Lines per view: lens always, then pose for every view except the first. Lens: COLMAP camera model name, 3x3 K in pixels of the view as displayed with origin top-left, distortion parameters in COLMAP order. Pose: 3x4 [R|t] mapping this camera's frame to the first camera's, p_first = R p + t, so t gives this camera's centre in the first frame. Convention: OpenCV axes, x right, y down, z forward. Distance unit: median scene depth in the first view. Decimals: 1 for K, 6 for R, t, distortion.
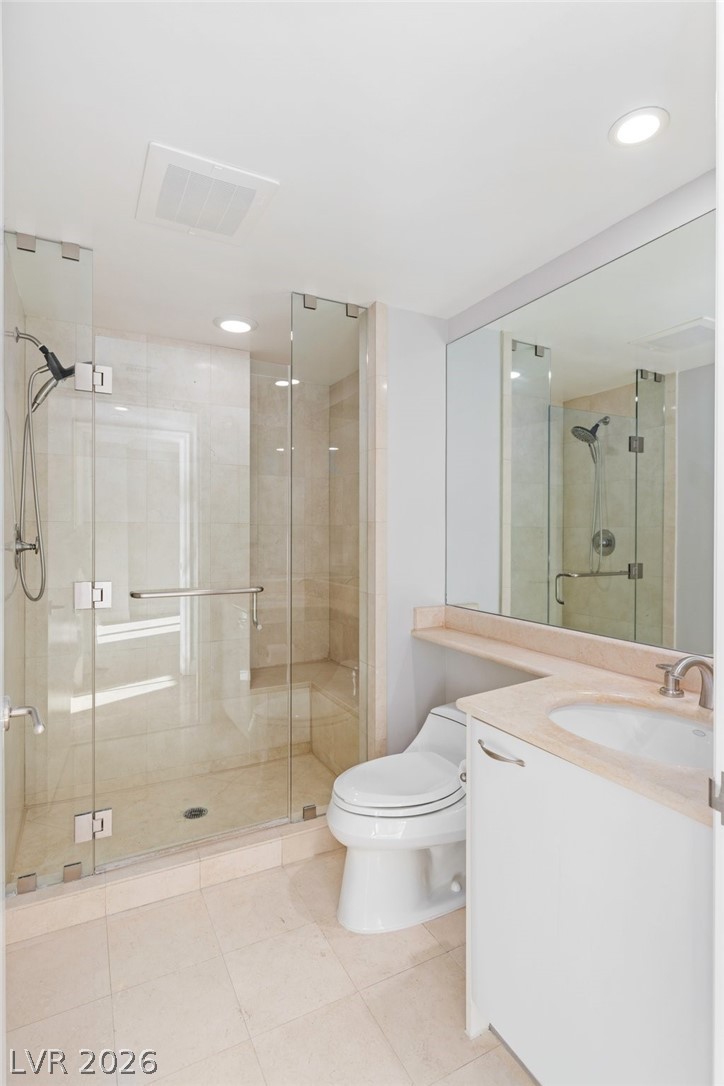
lens RADIAL K [[541.5, 0, 361.1], [0, 541.5, 533.2], [0, 0, 1]] dist [0.001579, -0.000251]
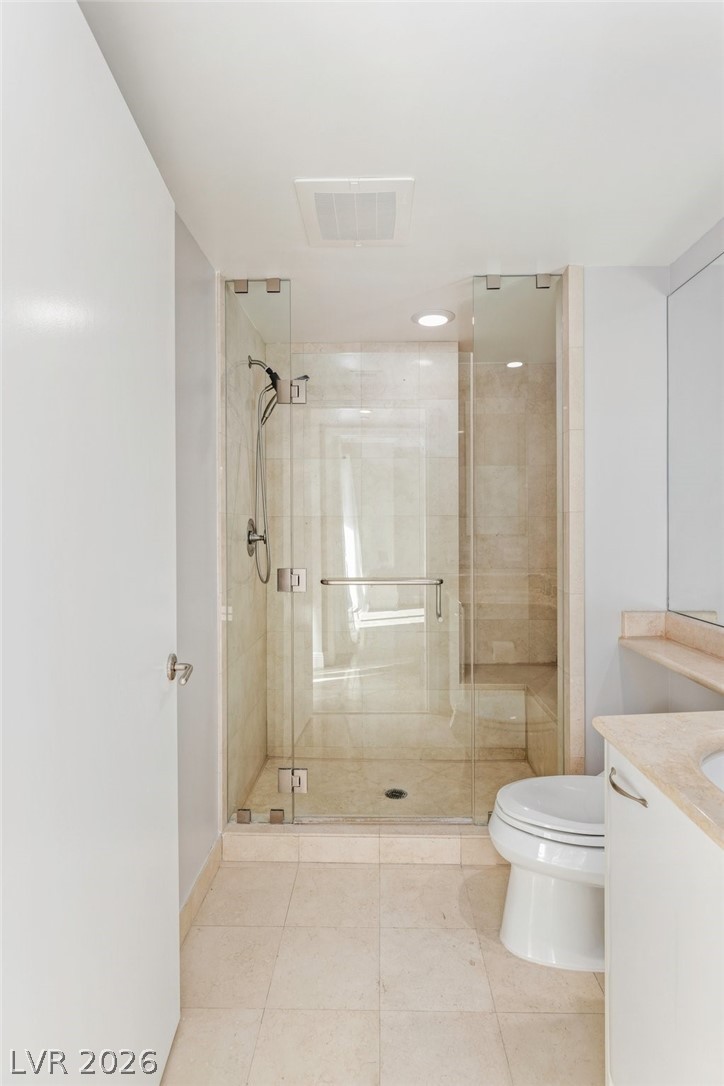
lens RADIAL K [[563.4, 0, 366.9], [0, 563.4, 526.1], [0, 0, 1]] dist [0.001328, -0.000208]
pose [[0.876357, -0.004485, -0.481641, 0.188025], [0.005000, 0.999987, -0.000213, 0.000631], [0.481636, -0.002222, 0.876369, 0.025148]]
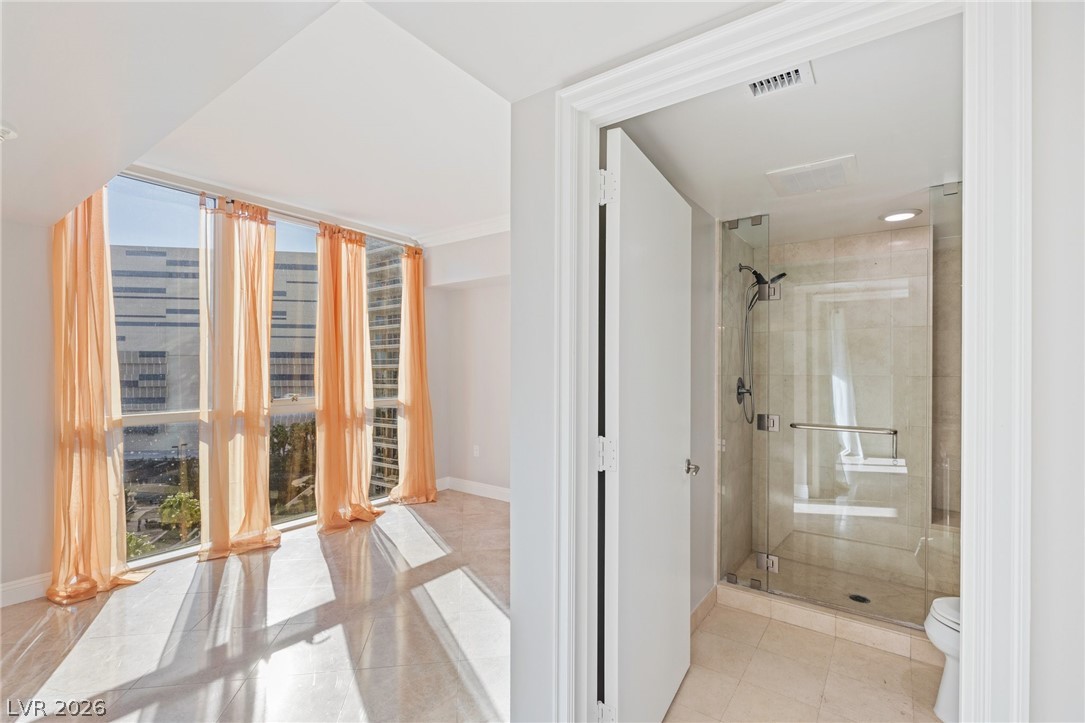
lens RADIAL K [[482.3, 0, 539.6], [0, 482.3, 365.2], [0, 0, 1]] dist [-0.011673, 0.004350]
pose [[0.436908, -0.005025, -0.899492, 0.443124], [-0.007419, 0.999930, -0.009190, -0.036089], [0.899475, 0.010689, 0.436841, -0.229761]]
